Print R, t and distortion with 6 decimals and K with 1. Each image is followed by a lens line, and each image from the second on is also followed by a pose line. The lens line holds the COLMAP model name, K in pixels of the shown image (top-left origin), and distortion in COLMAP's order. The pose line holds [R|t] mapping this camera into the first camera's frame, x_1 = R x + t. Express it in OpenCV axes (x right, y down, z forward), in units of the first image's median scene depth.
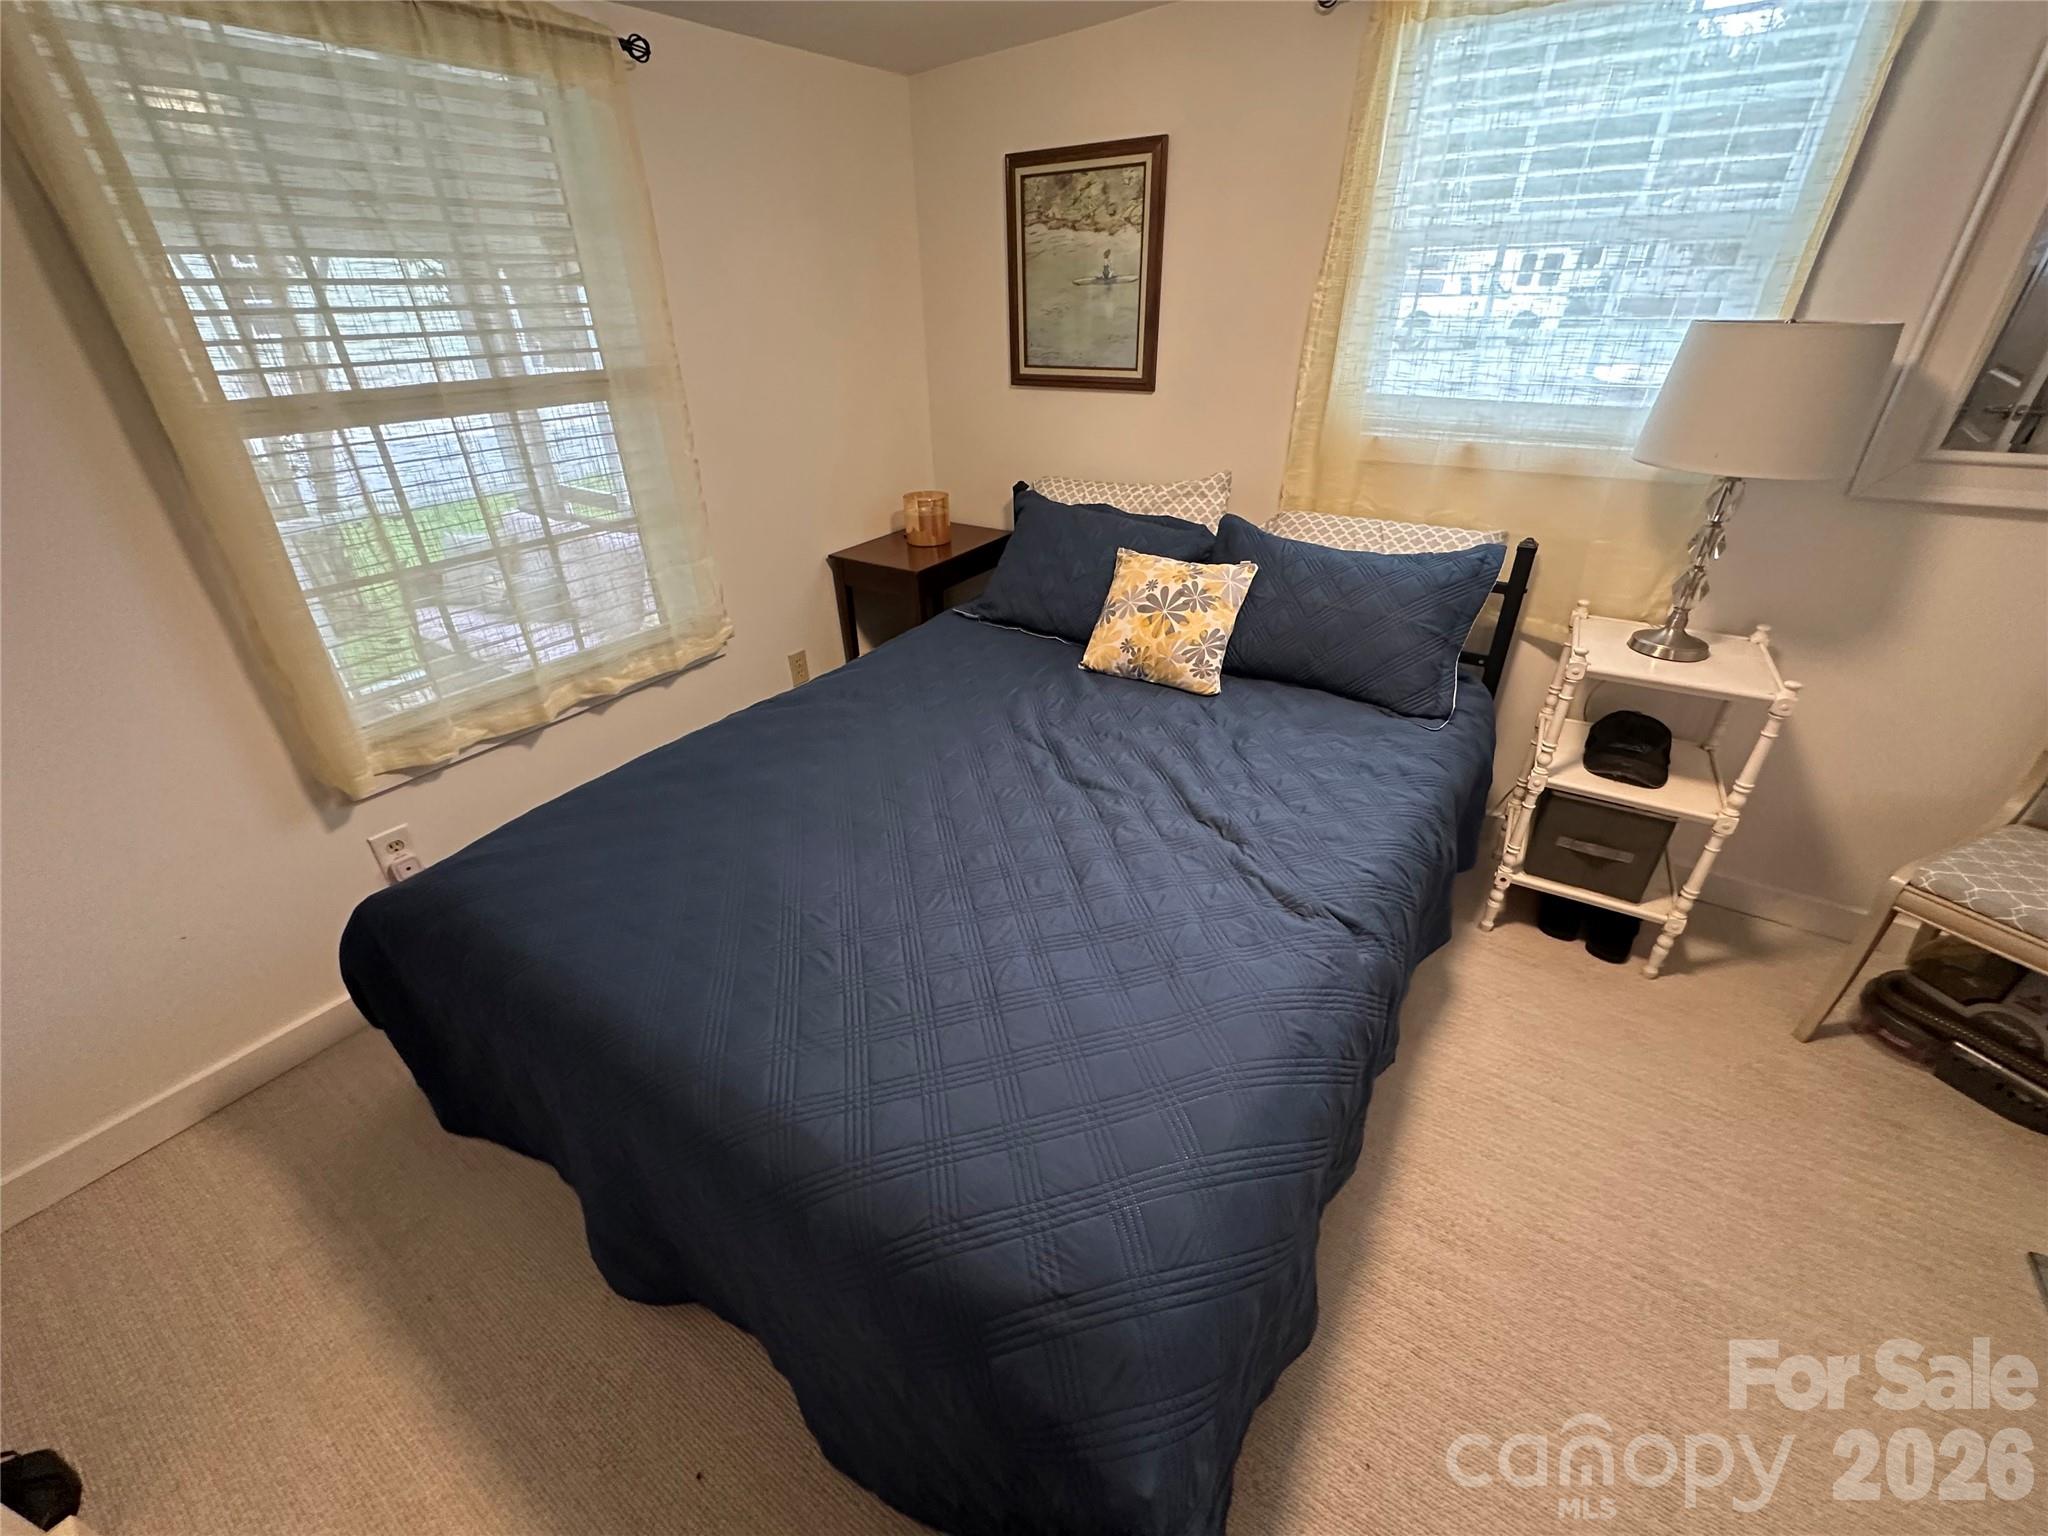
lens RADIAL K [[824.0, 0, 1027.7], [0, 824.0, 764.3], [0, 0, 1]] dist [-0.002380, -0.000411]
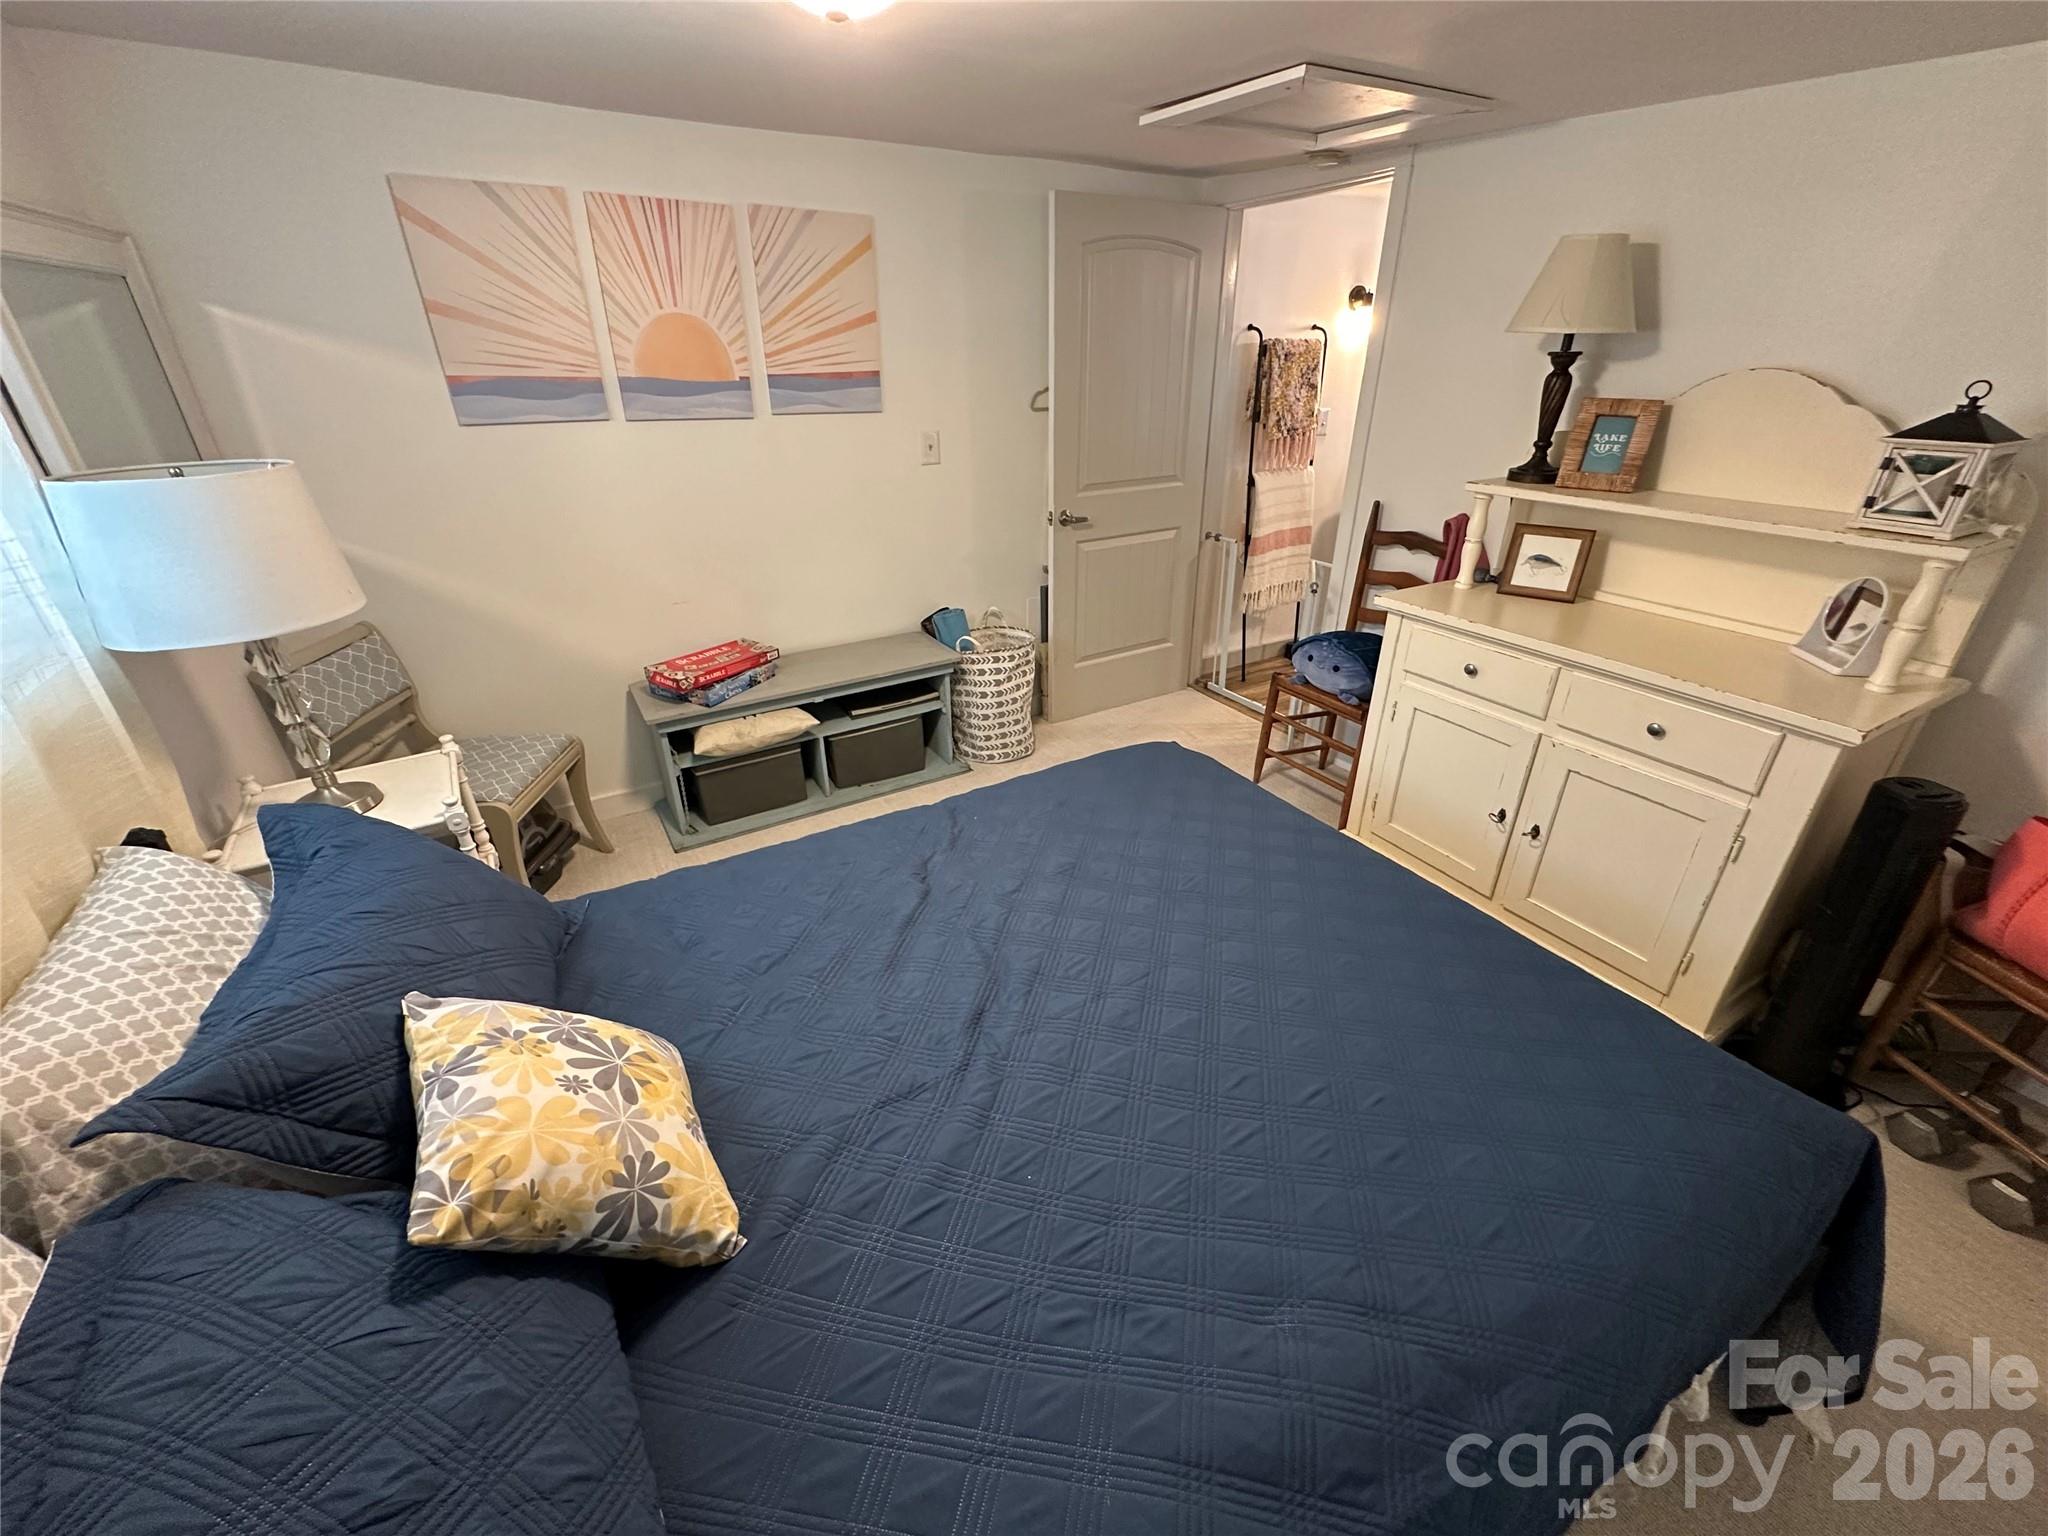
lens RADIAL K [[824.0, 0, 1027.7], [0, 824.0, 764.3], [0, 0, 1]] dist [-0.002380, -0.000411]
pose [[-0.900450, -0.175707, 0.397890, -0.224665], [0.233103, 0.577379, 0.782494, -0.623091], [-0.367223, 0.797346, -0.478943, 1.000363]]
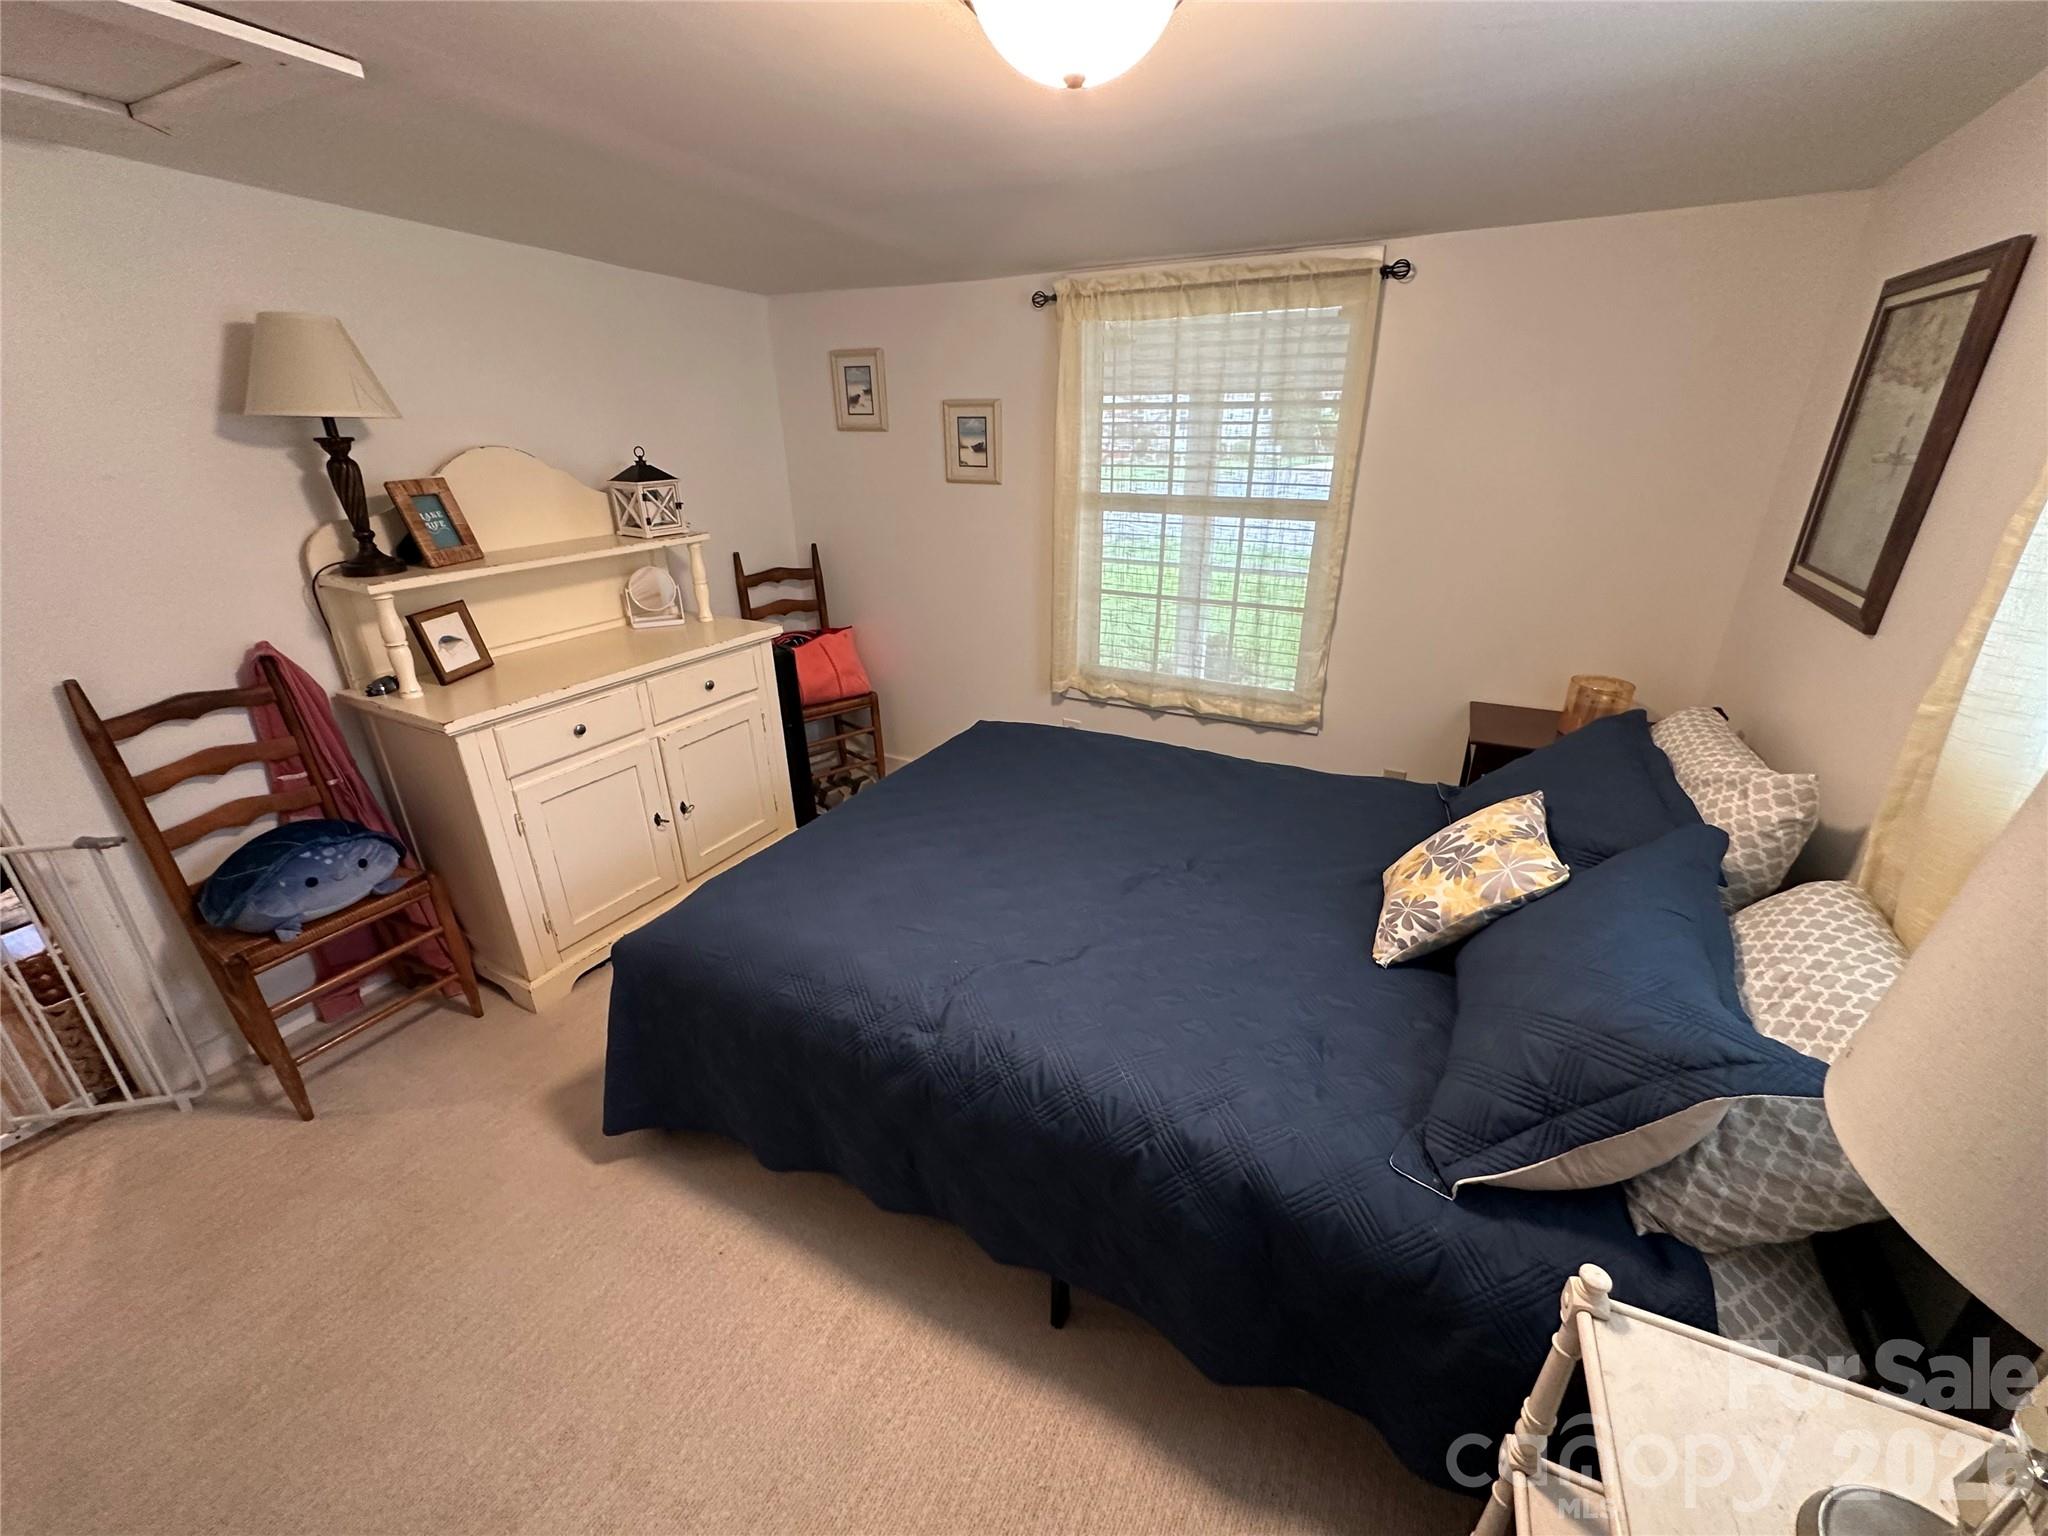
lens RADIAL K [[824.0, 0, 1027.7], [0, 824.0, 764.3], [0, 0, 1]] dist [-0.002380, -0.000411]
pose [[0.105238, 0.402519, -0.909342, 0.810327], [-0.485083, 0.819031, 0.306404, -0.311961], [0.868113, 0.408861, 0.281448, 0.399592]]
